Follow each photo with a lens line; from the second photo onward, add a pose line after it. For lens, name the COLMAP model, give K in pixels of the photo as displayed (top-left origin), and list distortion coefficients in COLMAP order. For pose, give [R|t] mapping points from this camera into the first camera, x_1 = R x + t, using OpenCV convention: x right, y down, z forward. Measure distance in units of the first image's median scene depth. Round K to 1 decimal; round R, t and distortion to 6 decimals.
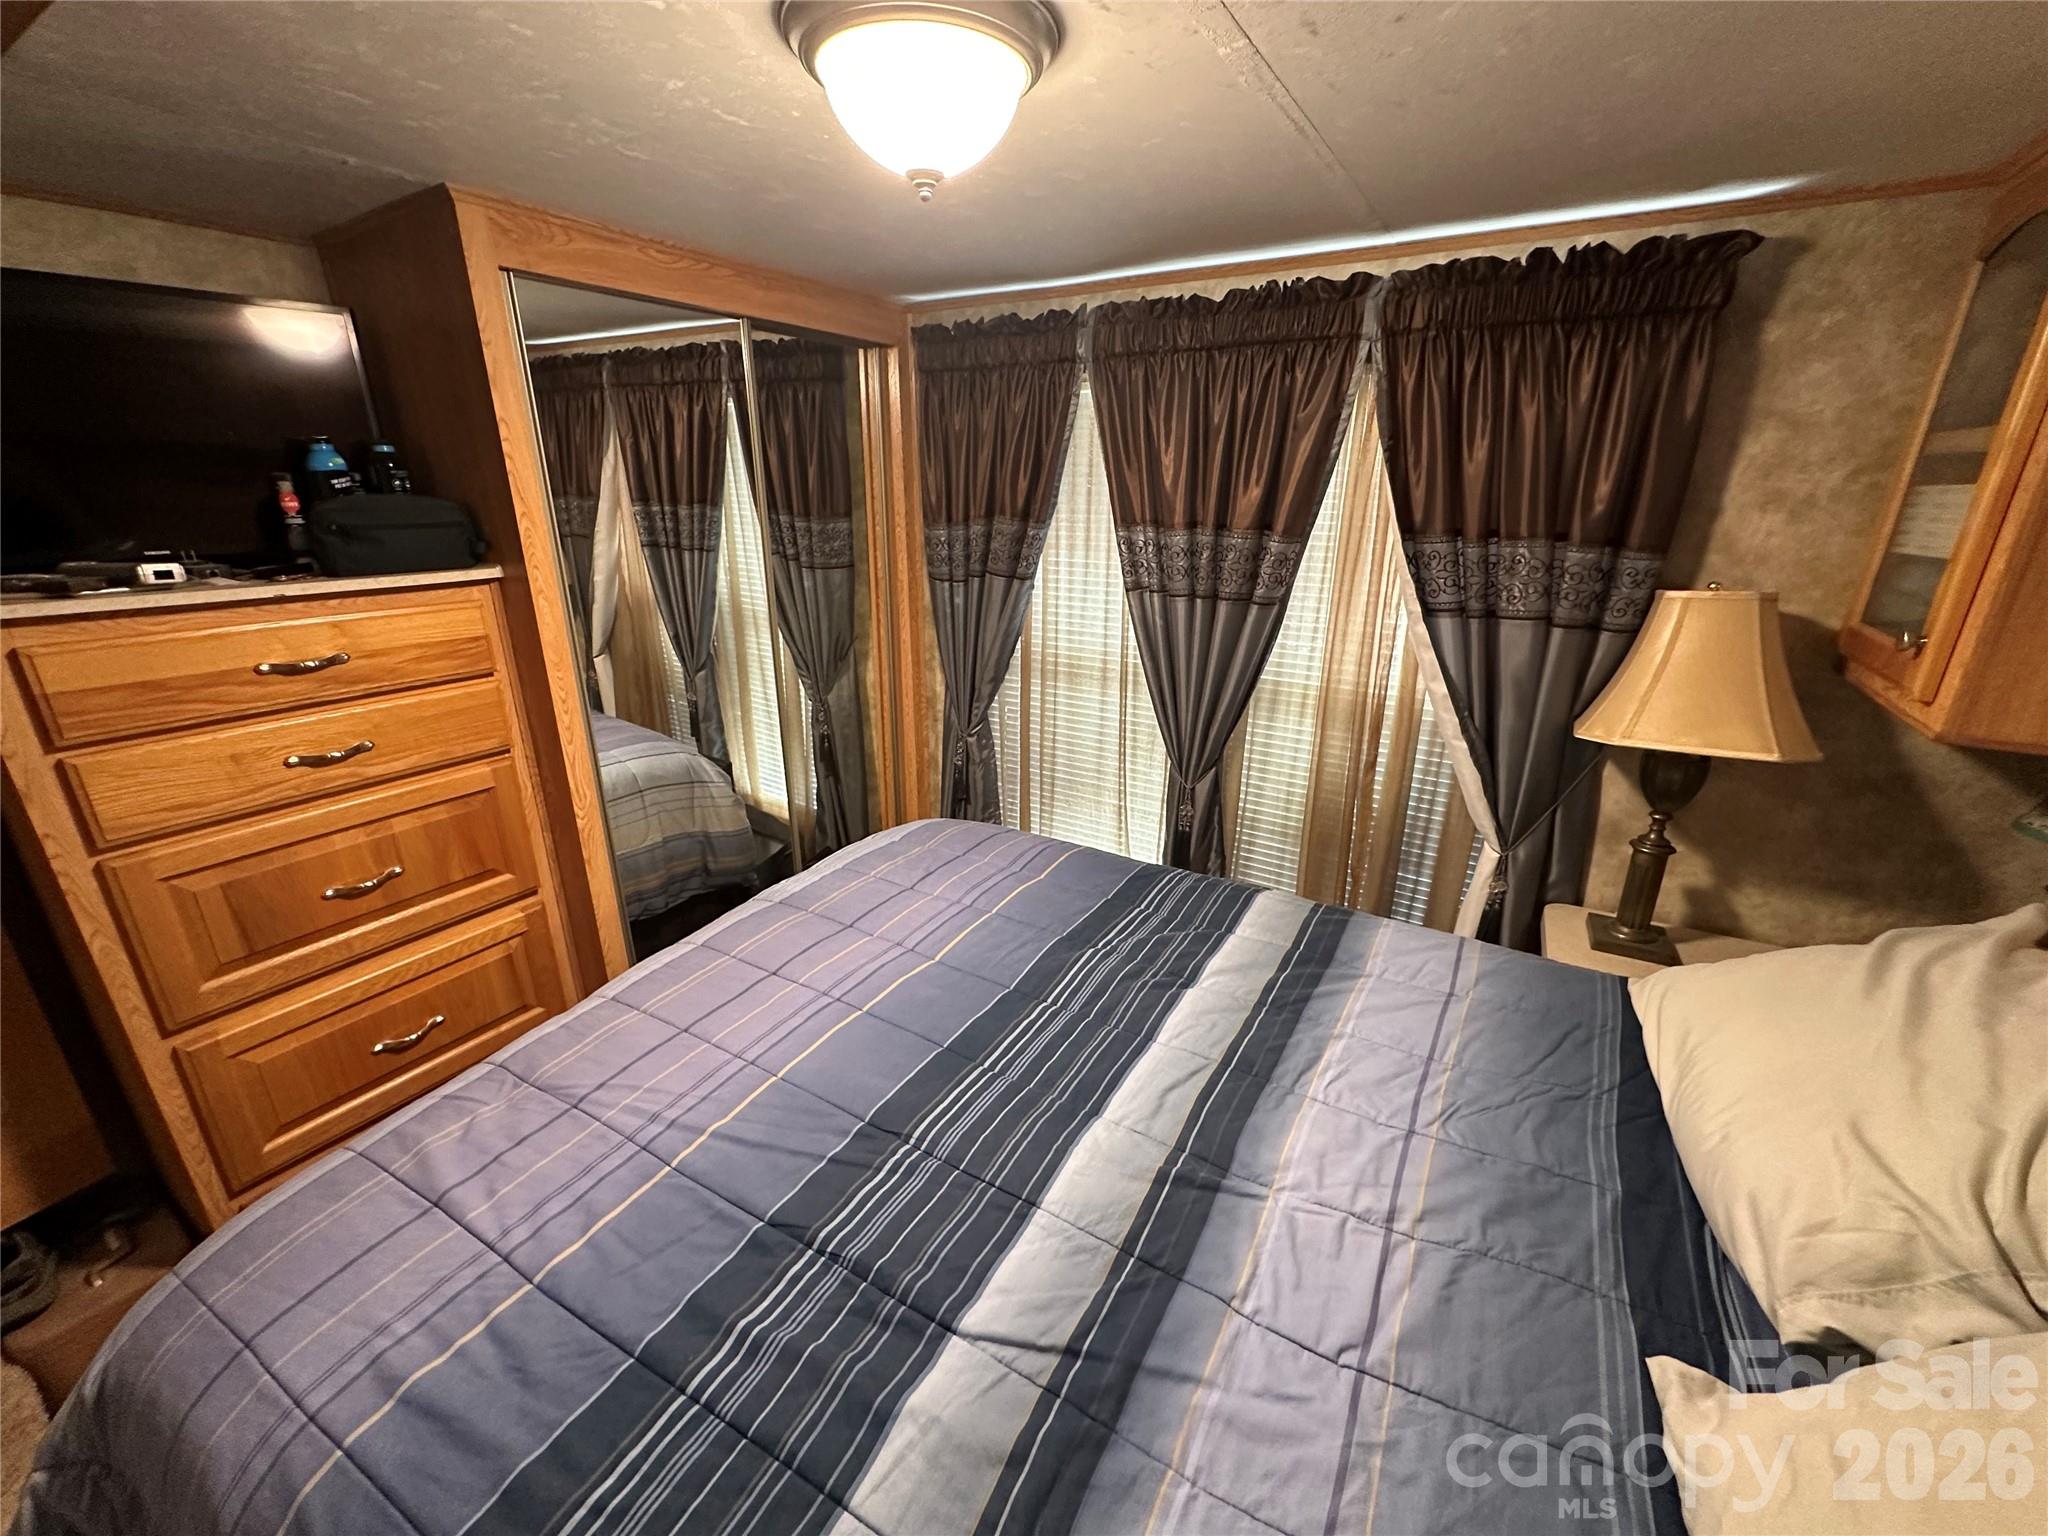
lens RADIAL K [[818.8, 0, 1026.3], [0, 818.8, 766.9], [0, 0, 1]] dist [-0.008349, 0.001772]
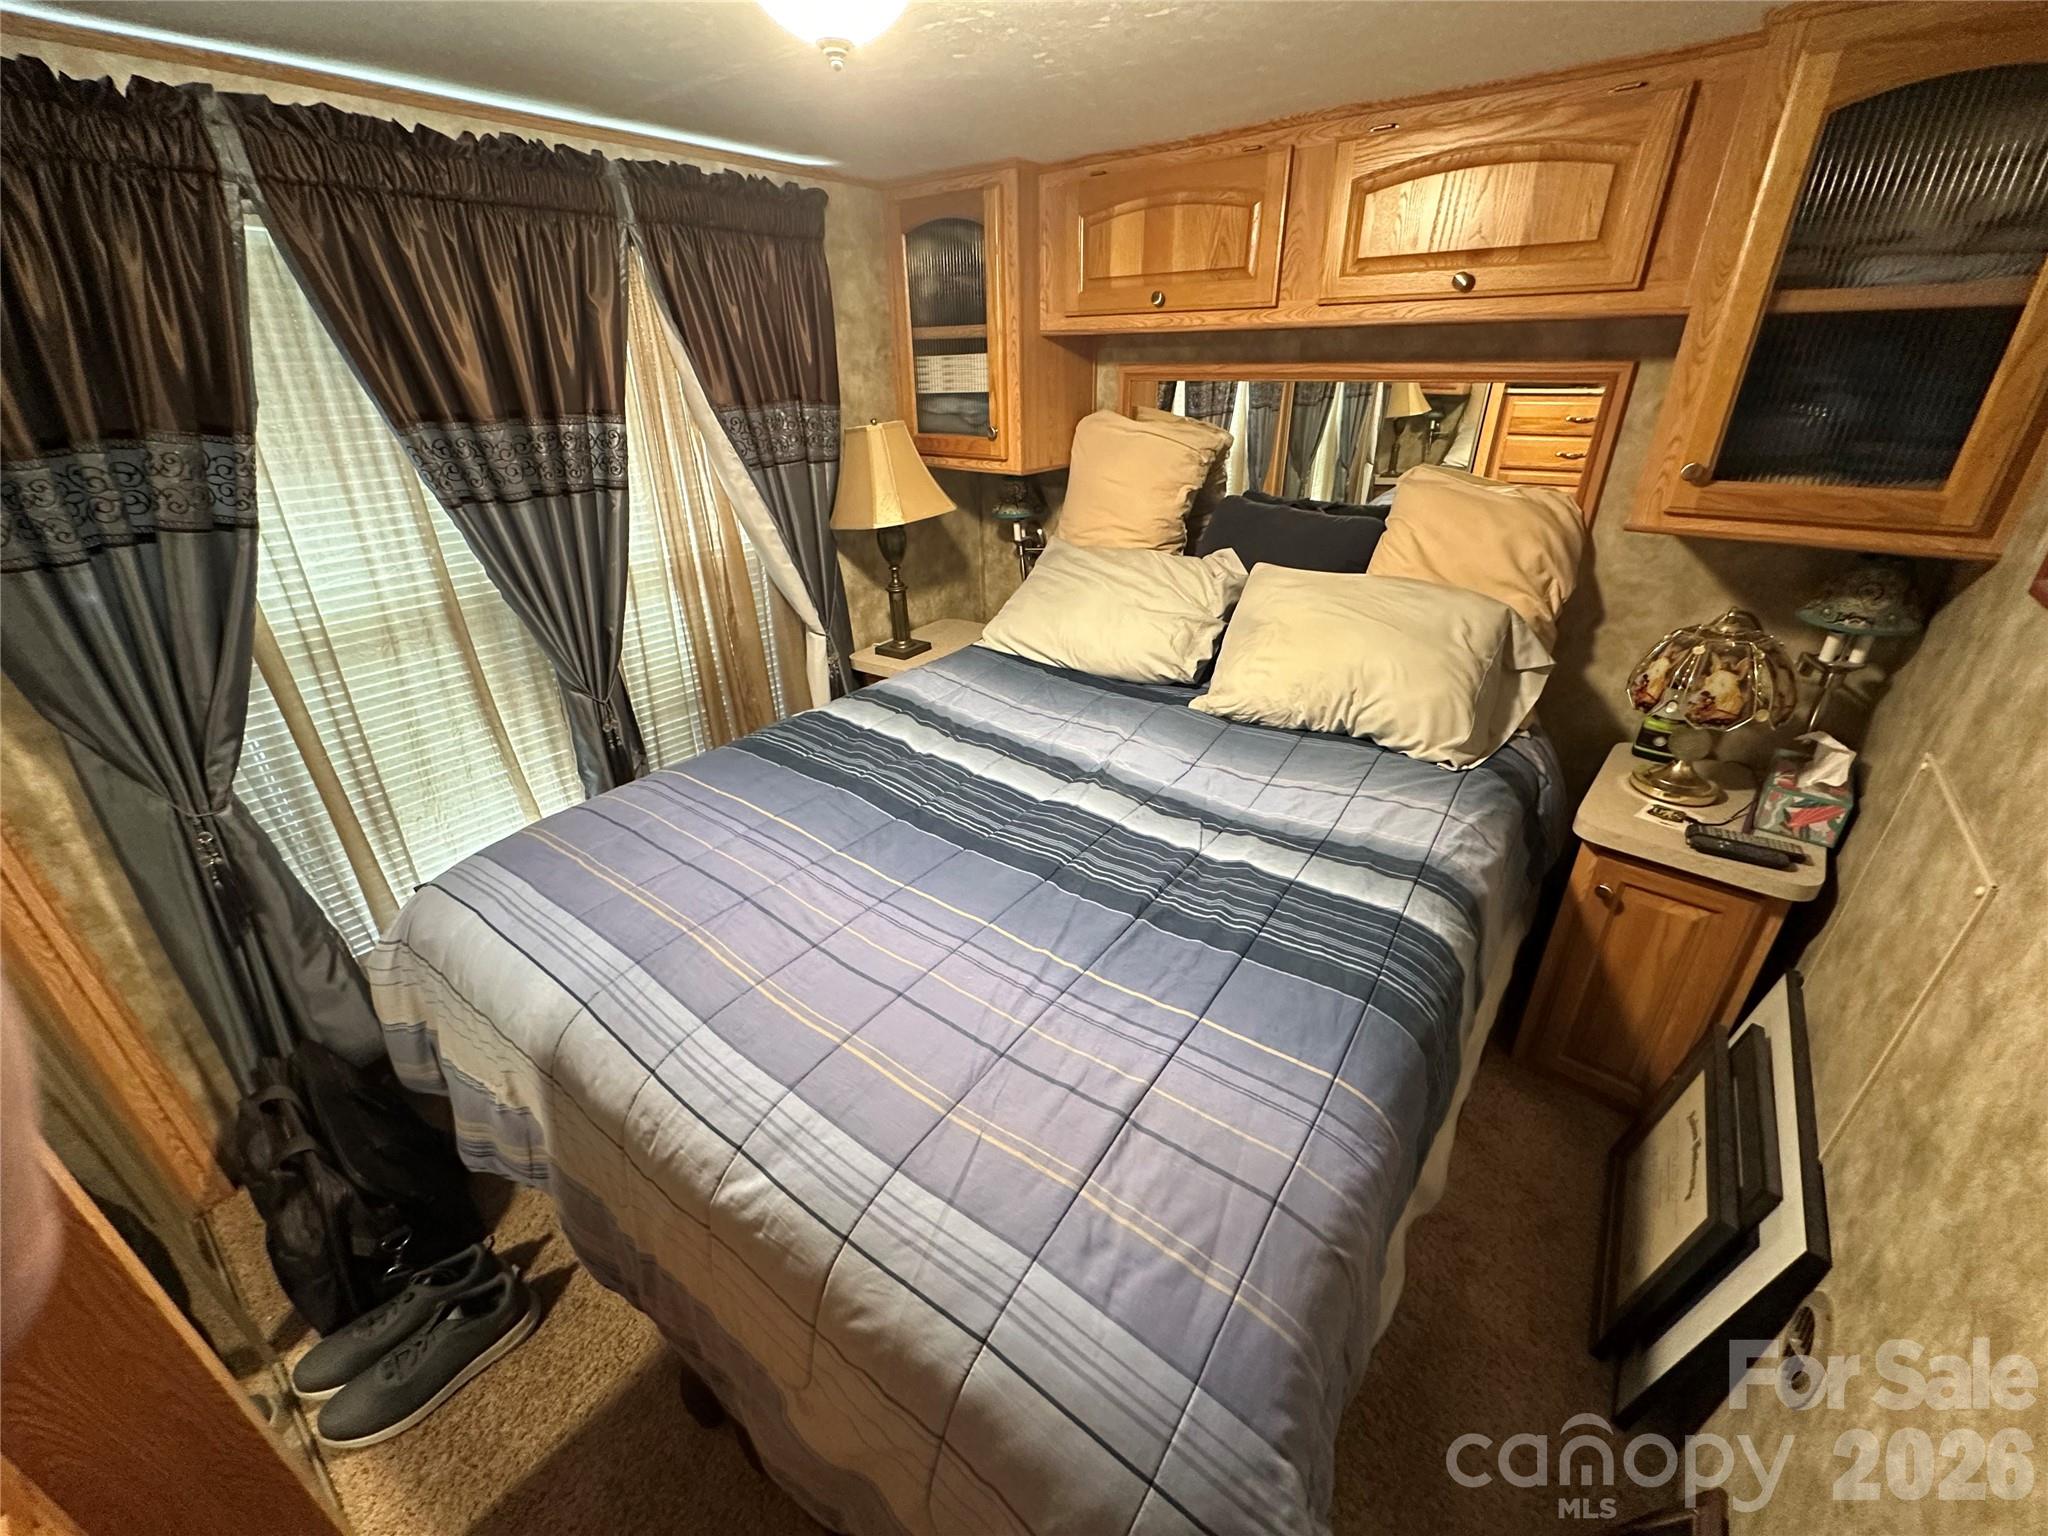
lens RADIAL K [[818.8, 0, 1026.3], [0, 818.8, 766.9], [0, 0, 1]] dist [-0.008349, 0.001772]
pose [[0.108750, -0.449824, 0.886471, -0.741941], [0.342957, 0.853985, 0.391267, -0.135154], [-0.933035, 0.261471, 0.247142, 0.392279]]
